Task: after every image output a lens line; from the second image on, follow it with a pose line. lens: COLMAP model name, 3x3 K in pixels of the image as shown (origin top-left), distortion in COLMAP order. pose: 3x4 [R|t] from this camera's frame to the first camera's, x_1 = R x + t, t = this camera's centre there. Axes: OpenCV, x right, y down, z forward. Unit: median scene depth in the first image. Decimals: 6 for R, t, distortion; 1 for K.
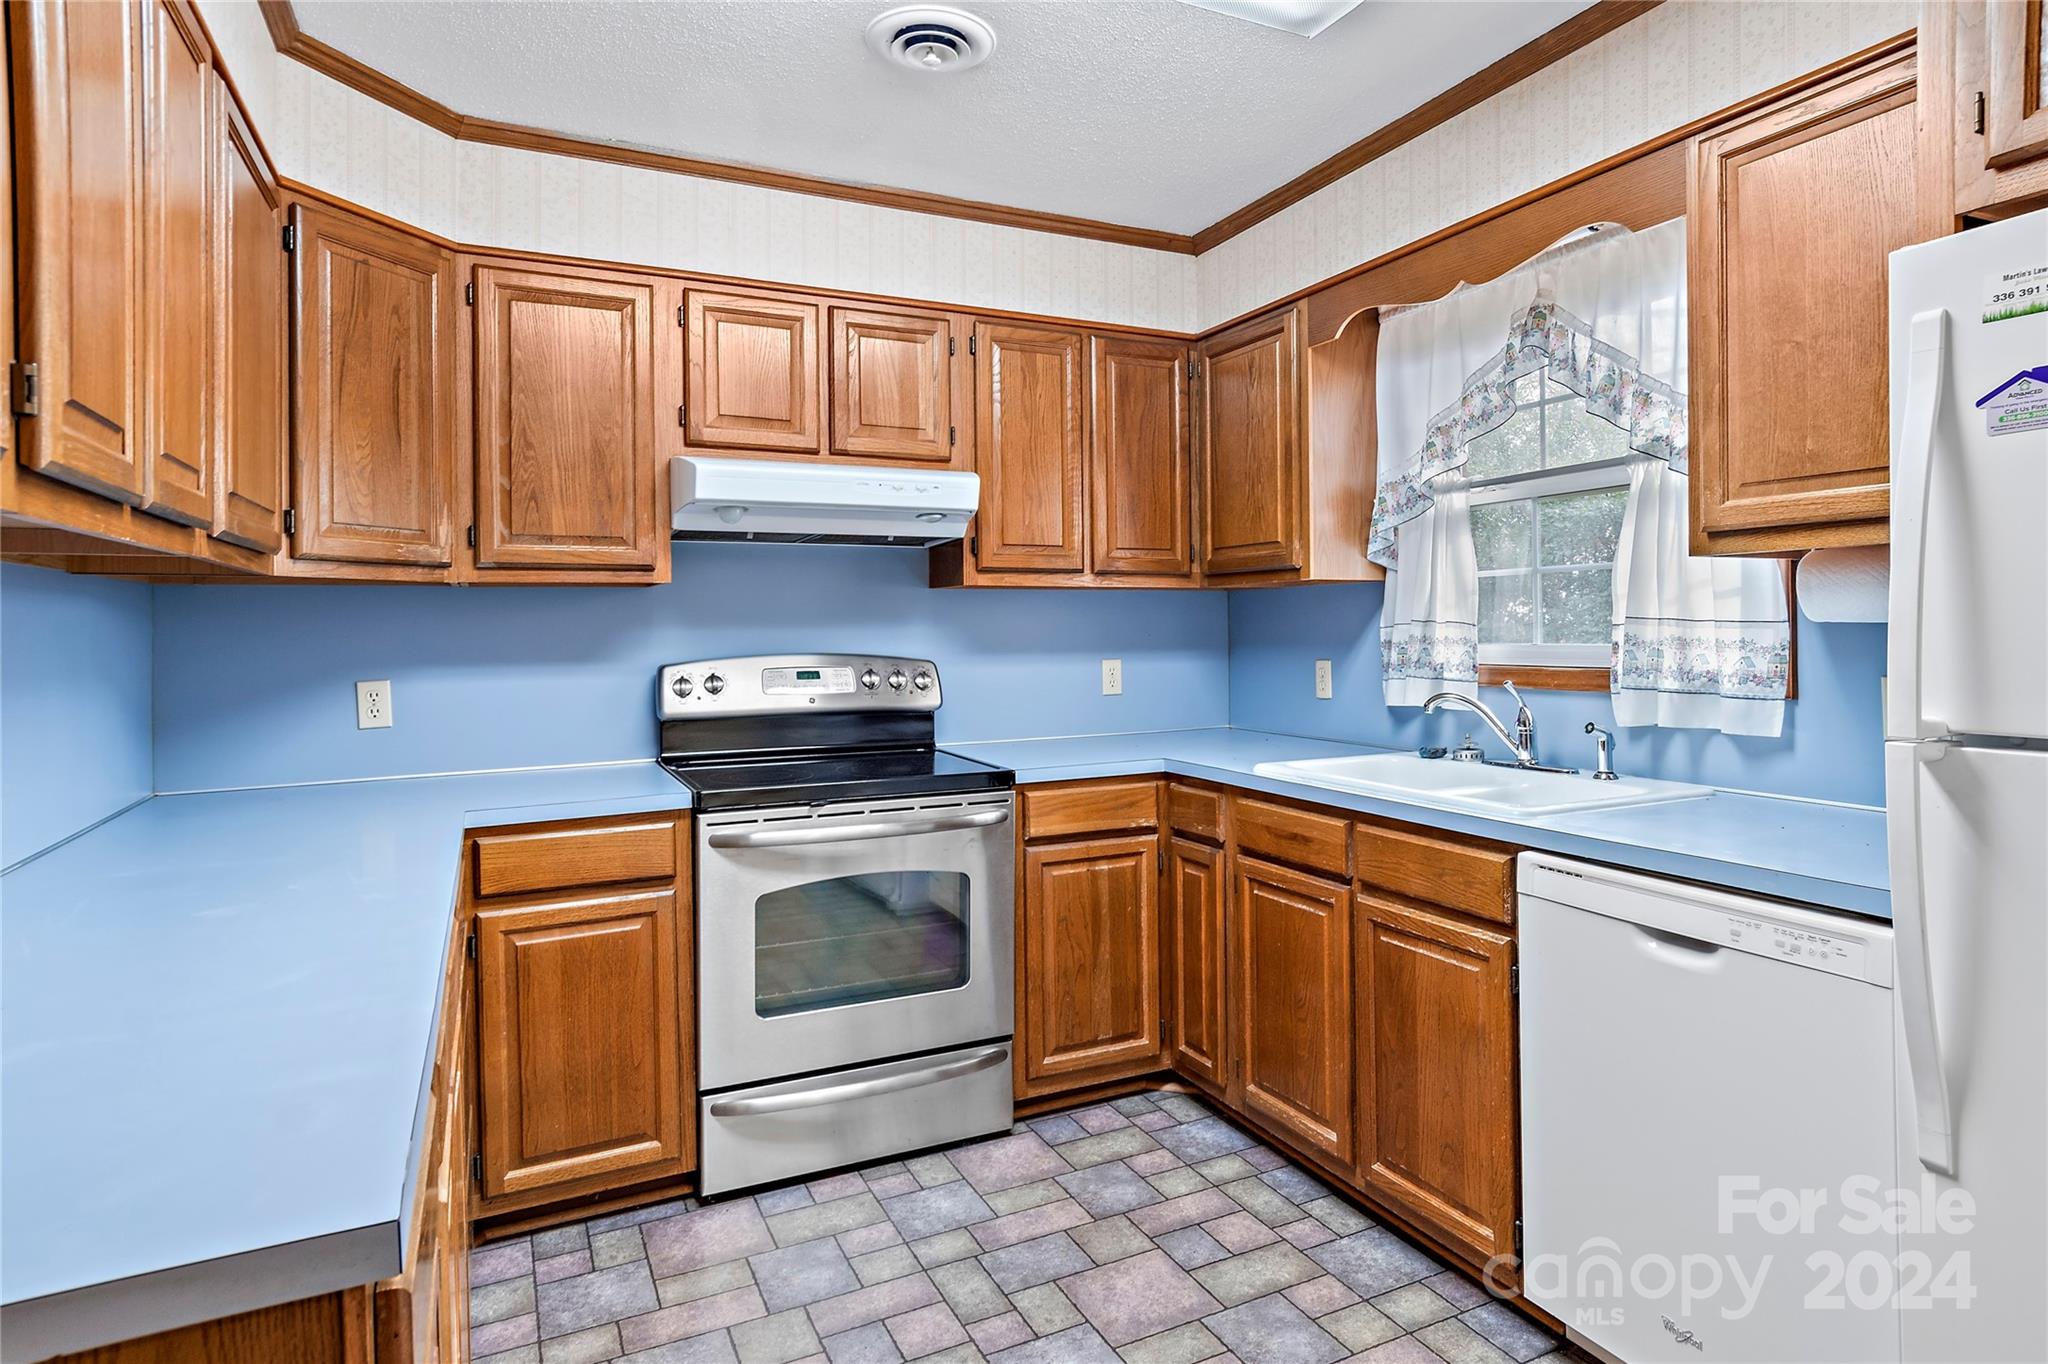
lens RADIAL K [[1160.4, 0, 1148.0], [0, 1160.4, 633.4], [0, 0, 1]] dist [0.013226, 0.001010]
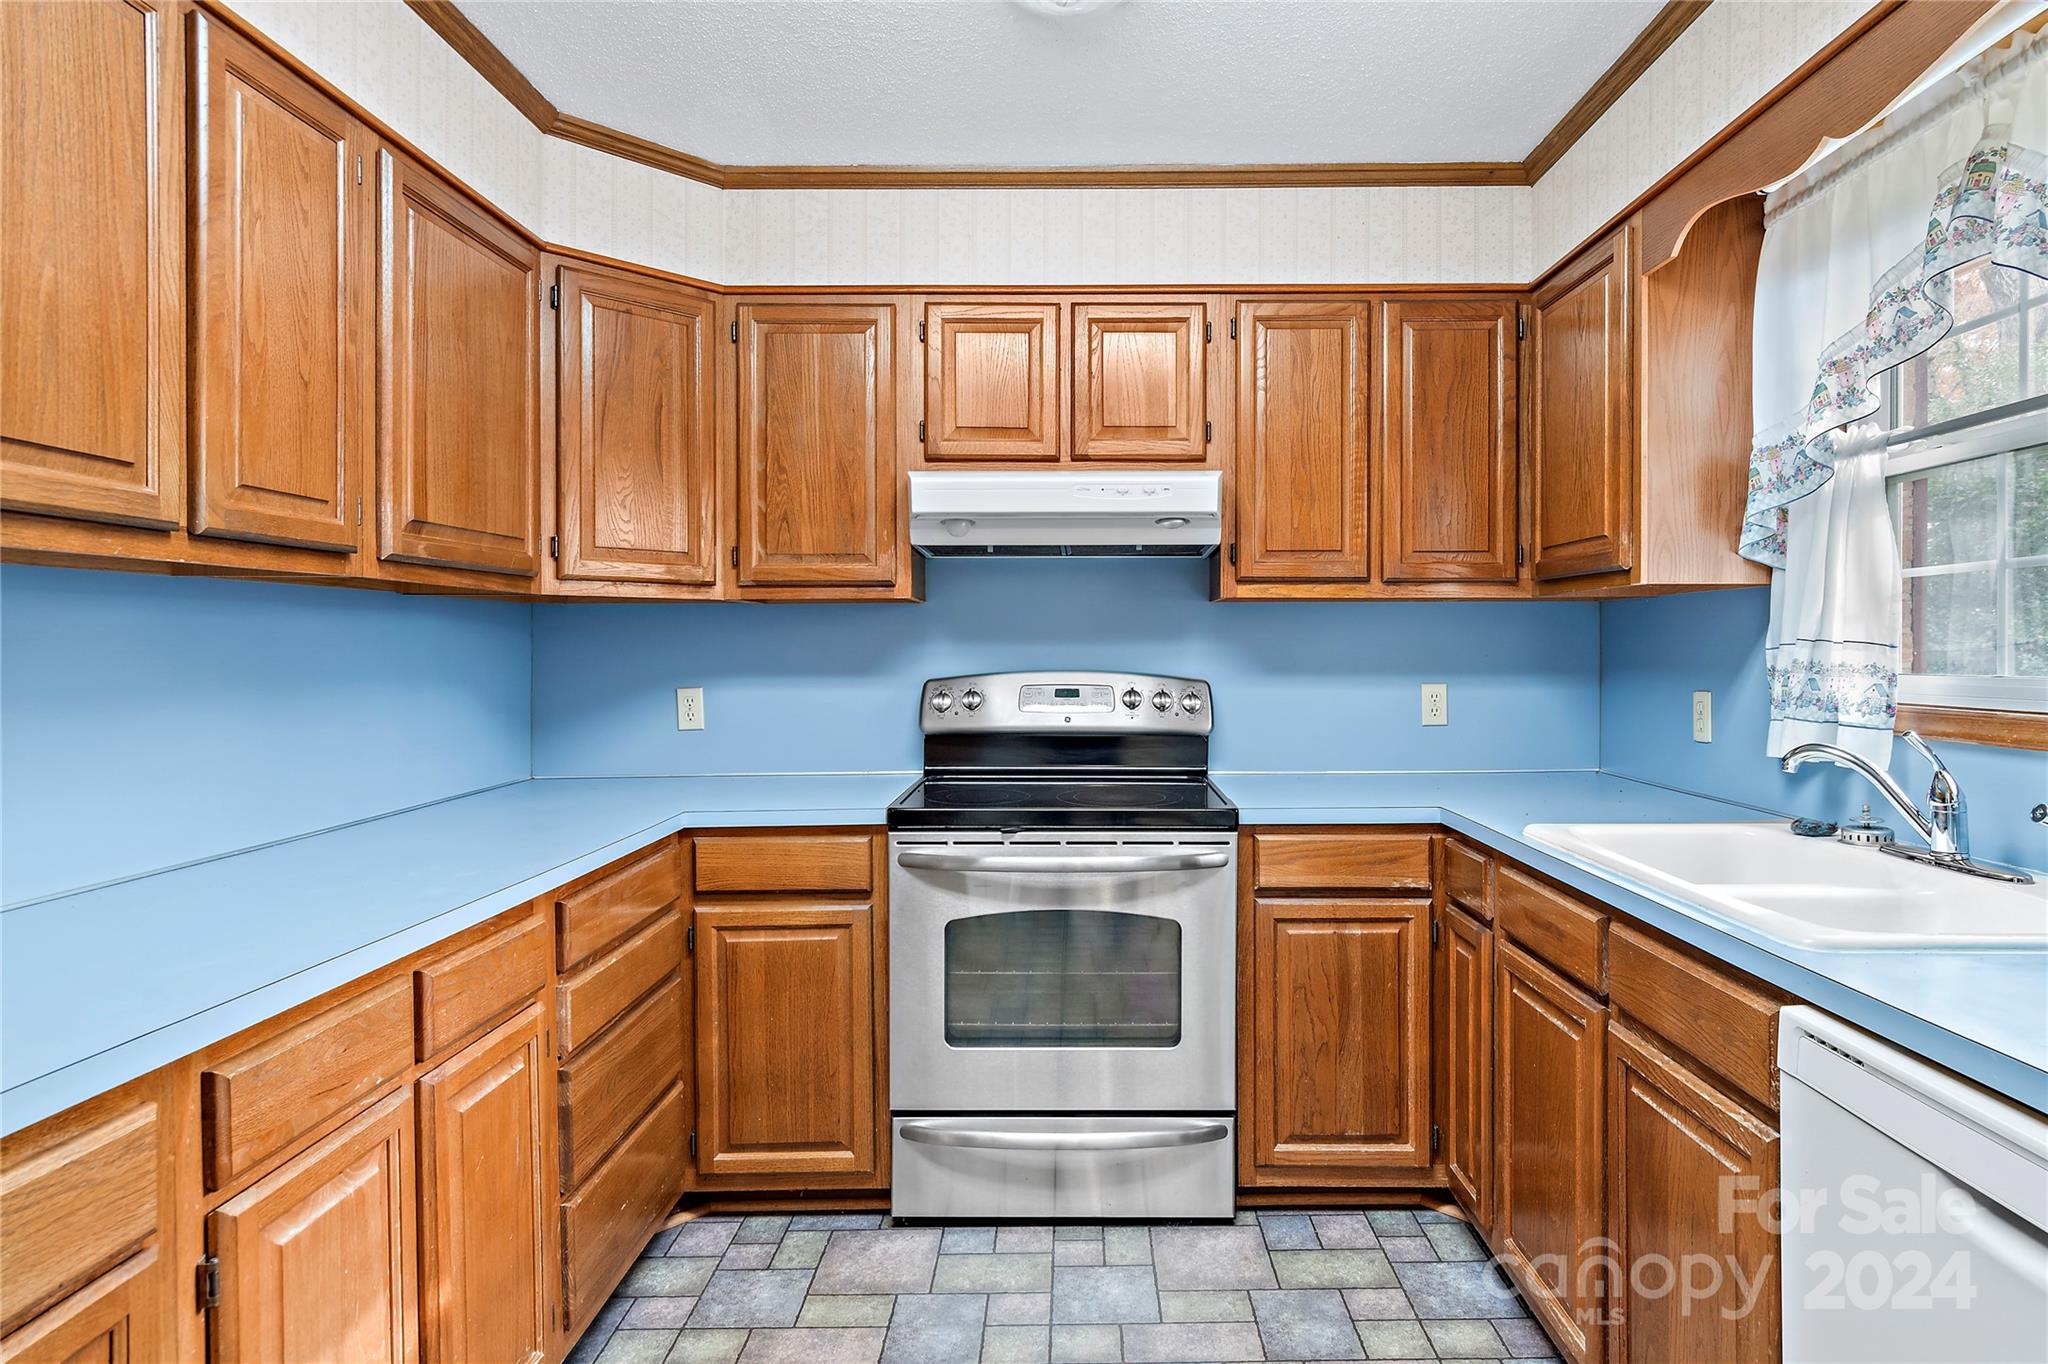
lens RADIAL K [[1160.4, 0, 1080.4], [0, 1160.4, 660.4], [0, 0, 1]] dist [0.013226, 0.001010]
pose [[0.884640, 0.013760, -0.466072, 0.201235], [-0.009990, 0.999894, 0.010559, -0.001650], [0.466168, -0.004685, 0.884684, 0.190458]]
